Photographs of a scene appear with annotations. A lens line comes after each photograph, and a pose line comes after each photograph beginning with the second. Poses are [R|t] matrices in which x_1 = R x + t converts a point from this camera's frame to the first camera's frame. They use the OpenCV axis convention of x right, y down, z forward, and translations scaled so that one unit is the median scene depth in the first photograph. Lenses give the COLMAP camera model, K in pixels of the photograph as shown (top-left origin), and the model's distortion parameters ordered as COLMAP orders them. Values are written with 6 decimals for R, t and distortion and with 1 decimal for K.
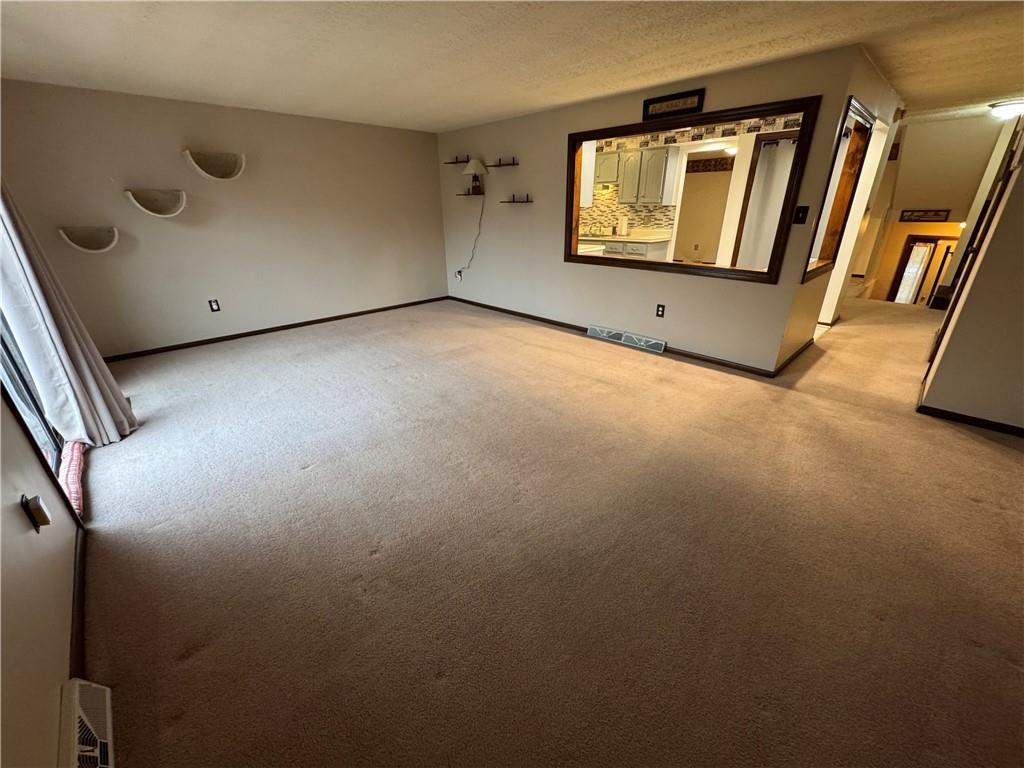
lens RADIAL K [[409.8, 0, 511.3], [0, 409.8, 381.8], [0, 0, 1]] dist [-0.004920, 0.000898]
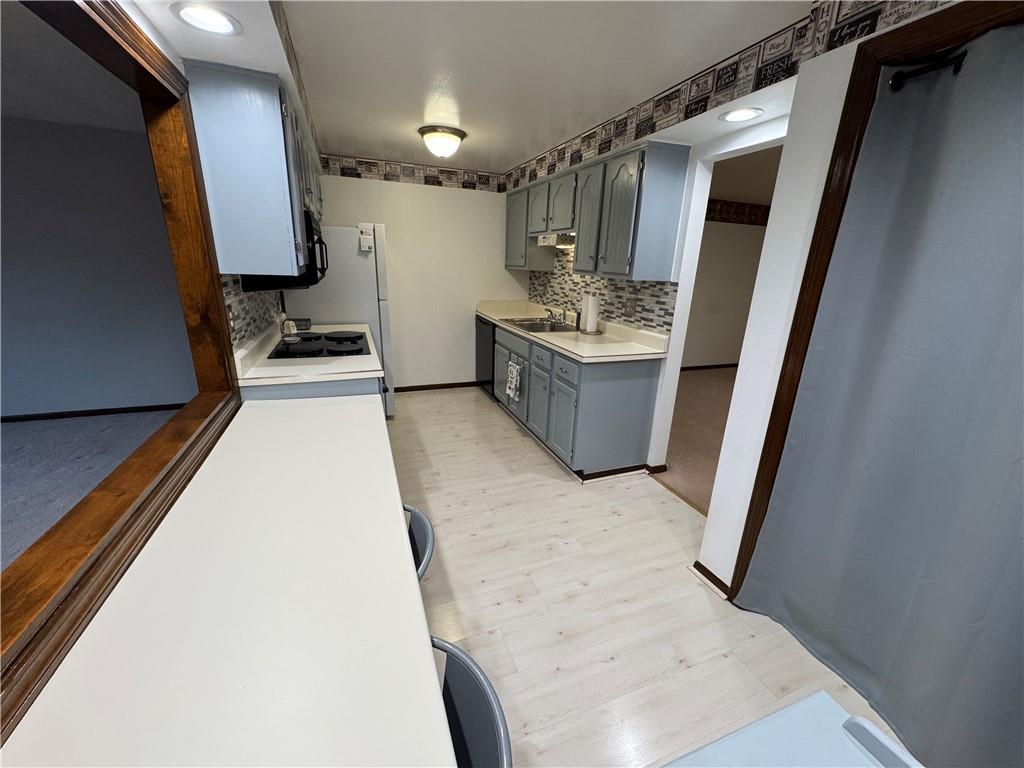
lens RADIAL K [[409.8, 0, 504.8], [0, 409.8, 384.5], [0, 0, 1]] dist [-0.004920, 0.000898]
pose [[0.913627, 0.155084, -0.375813, 0.623169], [-0.196465, 0.977702, -0.074158, -0.394237], [0.355932, 0.141587, 0.923724, 0.845357]]
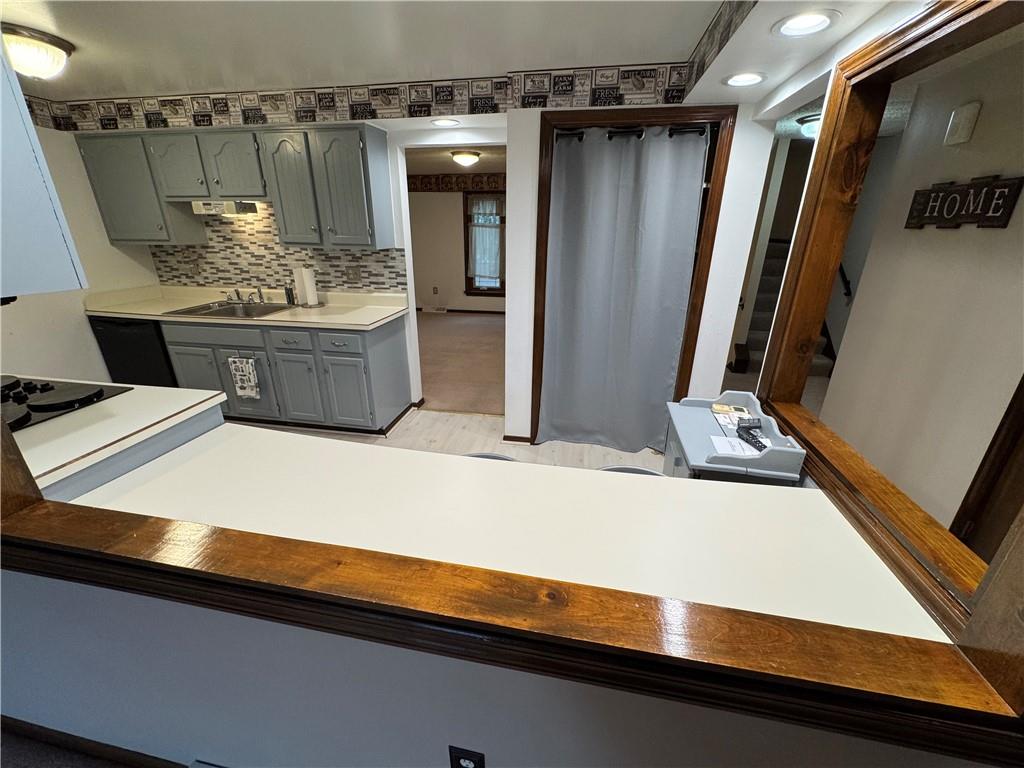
lens RADIAL K [[409.8, 0, 511.0], [0, 409.8, 383.0], [0, 0, 1]] dist [-0.004920, 0.000898]
pose [[0.814195, -0.190781, 0.548351, 0.299756], [0.212021, 0.976943, 0.025085, -0.378069], [-0.540494, 0.095838, 0.835872, 0.775891]]
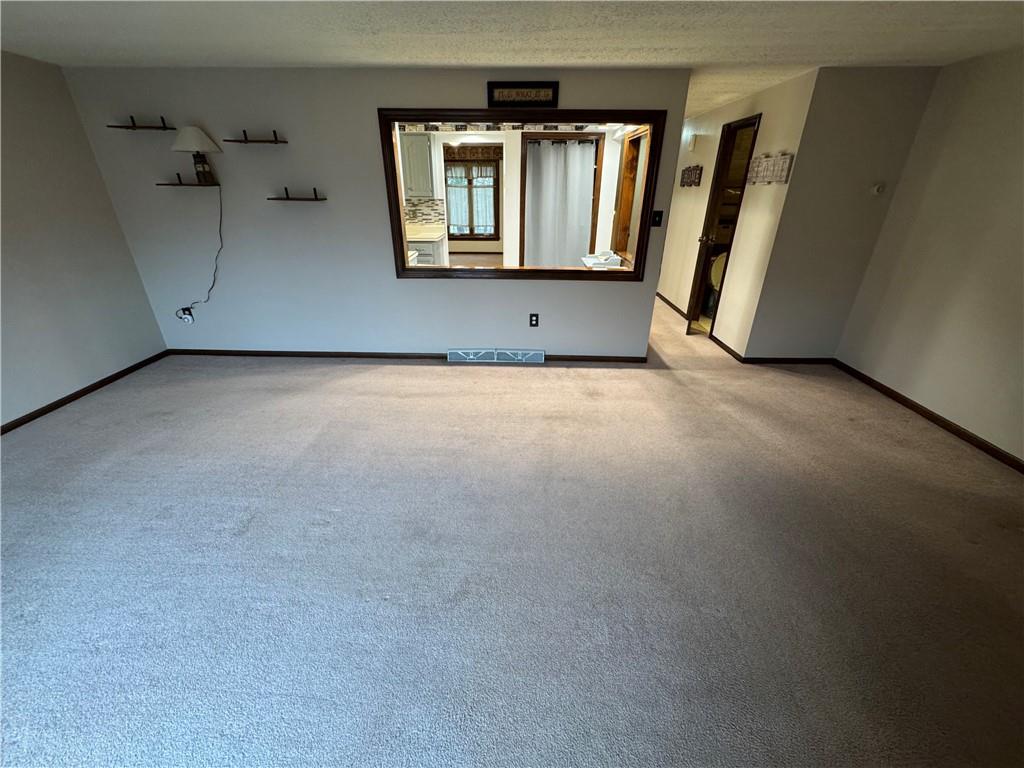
lens RADIAL K [[409.8, 0, 511.6], [0, 409.8, 381.6], [0, 0, 1]] dist [-0.004920, 0.000898]
pose [[0.710138, -0.288363, 0.642301, -0.311730], [0.264143, 0.954761, 0.136602, -0.179832], [-0.652635, 0.072653, 0.754181, 0.335920]]
